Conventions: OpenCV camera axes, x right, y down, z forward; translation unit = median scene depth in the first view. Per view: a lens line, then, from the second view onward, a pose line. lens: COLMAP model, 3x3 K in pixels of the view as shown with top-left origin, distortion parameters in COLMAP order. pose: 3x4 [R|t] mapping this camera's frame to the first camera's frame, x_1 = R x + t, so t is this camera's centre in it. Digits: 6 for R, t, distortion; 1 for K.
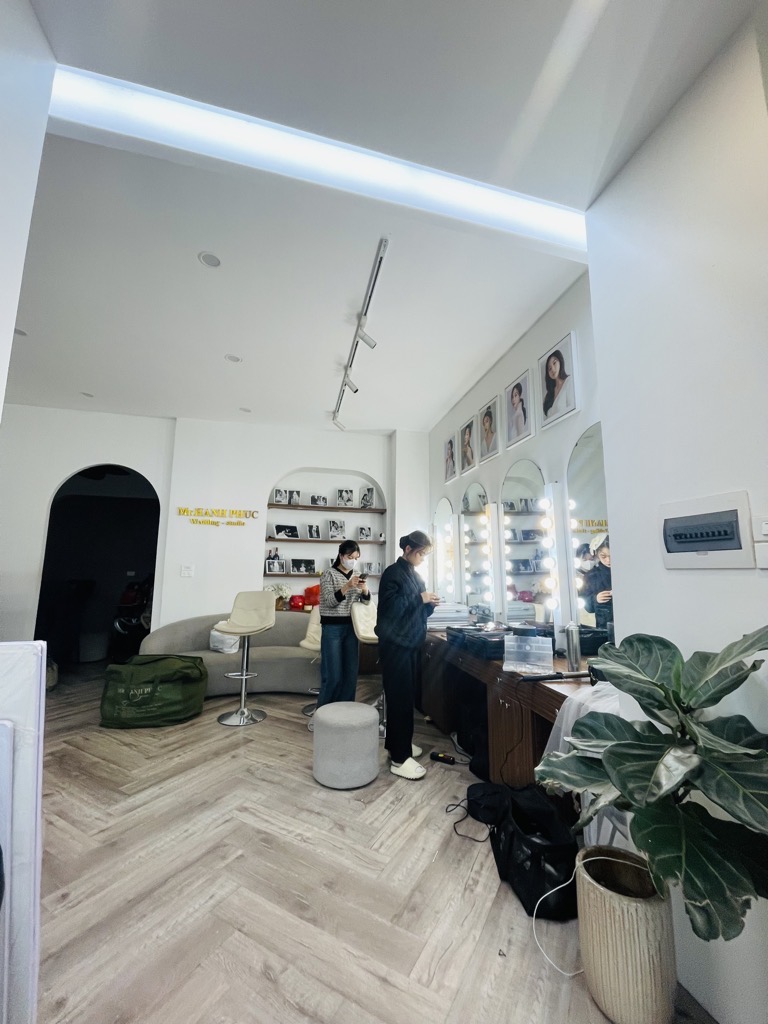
lens RADIAL K [[409.9, 0, 388.6], [0, 409.9, 510.5], [0, 0, 1]] dist [-0.005125, 0.000043]
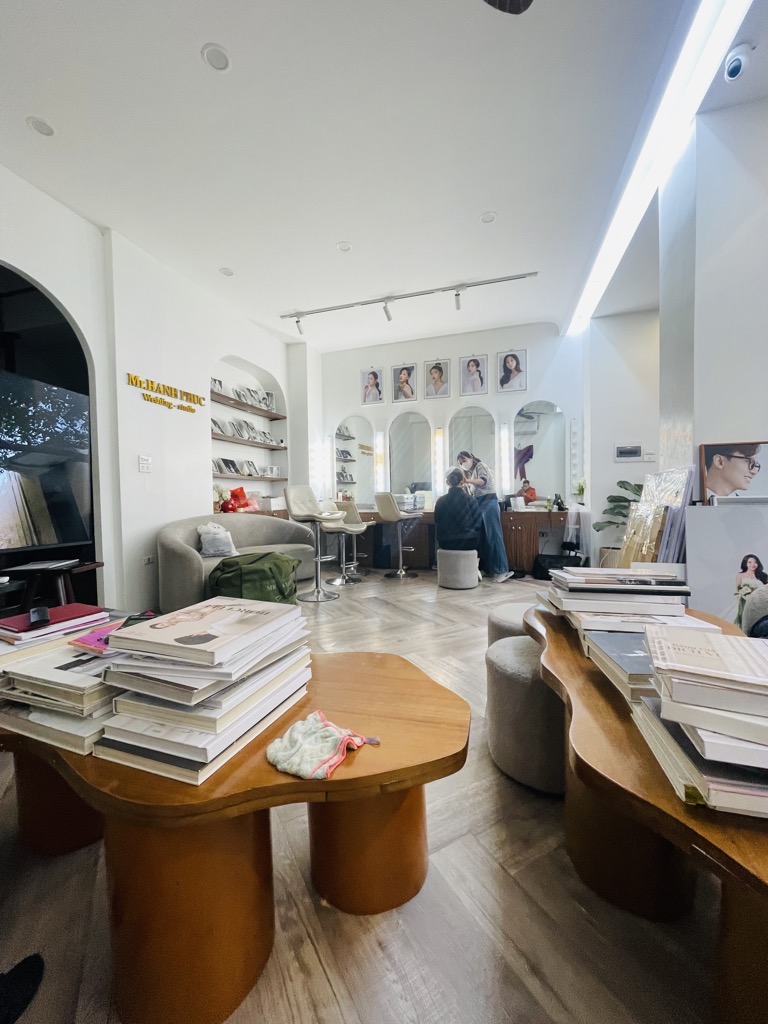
lens RADIAL K [[409.9, 0, 388.6], [0, 409.9, 510.5], [0, 0, 1]] dist [-0.005125, 0.000043]
pose [[0.548081, -0.038496, 0.835539, -1.027016], [-0.109216, 0.987094, 0.117120, 0.113201], [-0.829264, -0.155446, 0.536803, 0.232179]]
